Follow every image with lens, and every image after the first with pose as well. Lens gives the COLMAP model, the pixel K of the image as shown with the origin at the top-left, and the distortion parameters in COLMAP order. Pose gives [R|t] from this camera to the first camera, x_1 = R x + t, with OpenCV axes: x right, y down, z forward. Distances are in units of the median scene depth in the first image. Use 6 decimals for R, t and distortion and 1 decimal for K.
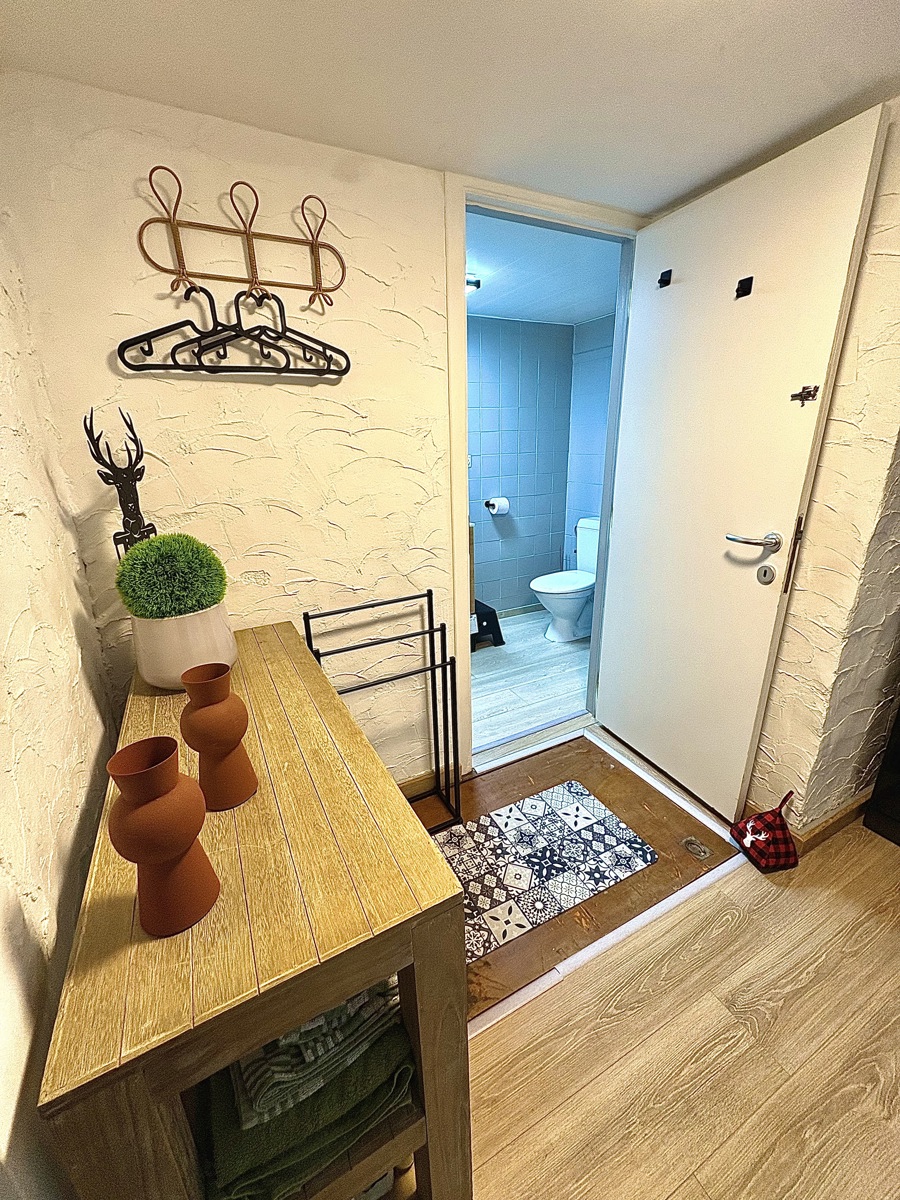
lens RADIAL K [[475.3, 0, 449.2], [0, 475.3, 597.9], [0, 0, 1]] dist [0.000679, 0.000490]
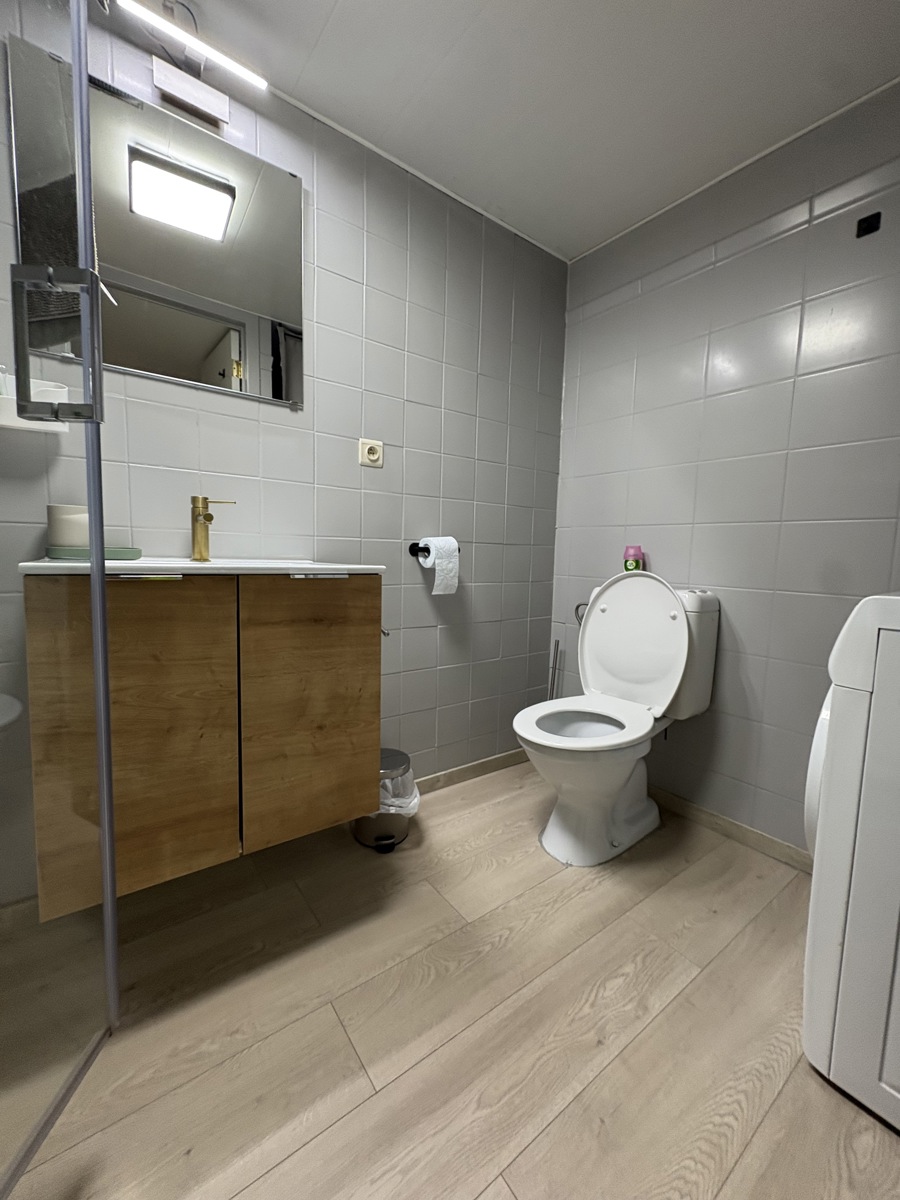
lens RADIAL K [[475.3, 0, 449.8], [0, 475.3, 597.9], [0, 0, 1]] dist [0.000679, 0.000490]
pose [[0.983964, 0.039247, 0.173997, 0.034588], [0.000340, 0.975078, -0.221862, -0.042830], [-0.178368, 0.218363, 0.959428, 0.550238]]
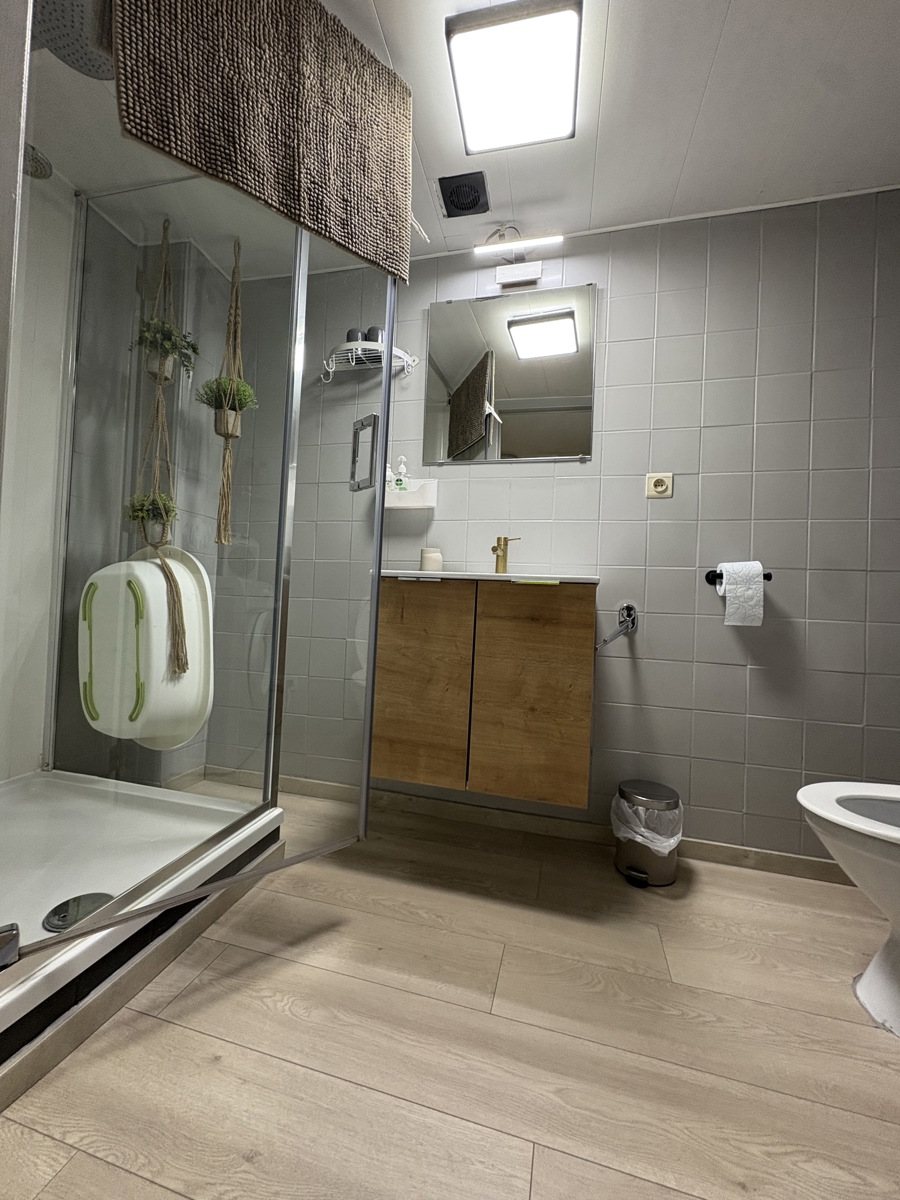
lens RADIAL K [[475.3, 0, 453.3], [0, 475.3, 598.7], [0, 0, 1]] dist [0.000679, 0.000490]
pose [[0.750870, 0.051300, -0.658454, 0.195670], [-0.269568, 0.933958, -0.234639, -0.007747], [0.602932, 0.353681, 0.715110, 0.547915]]
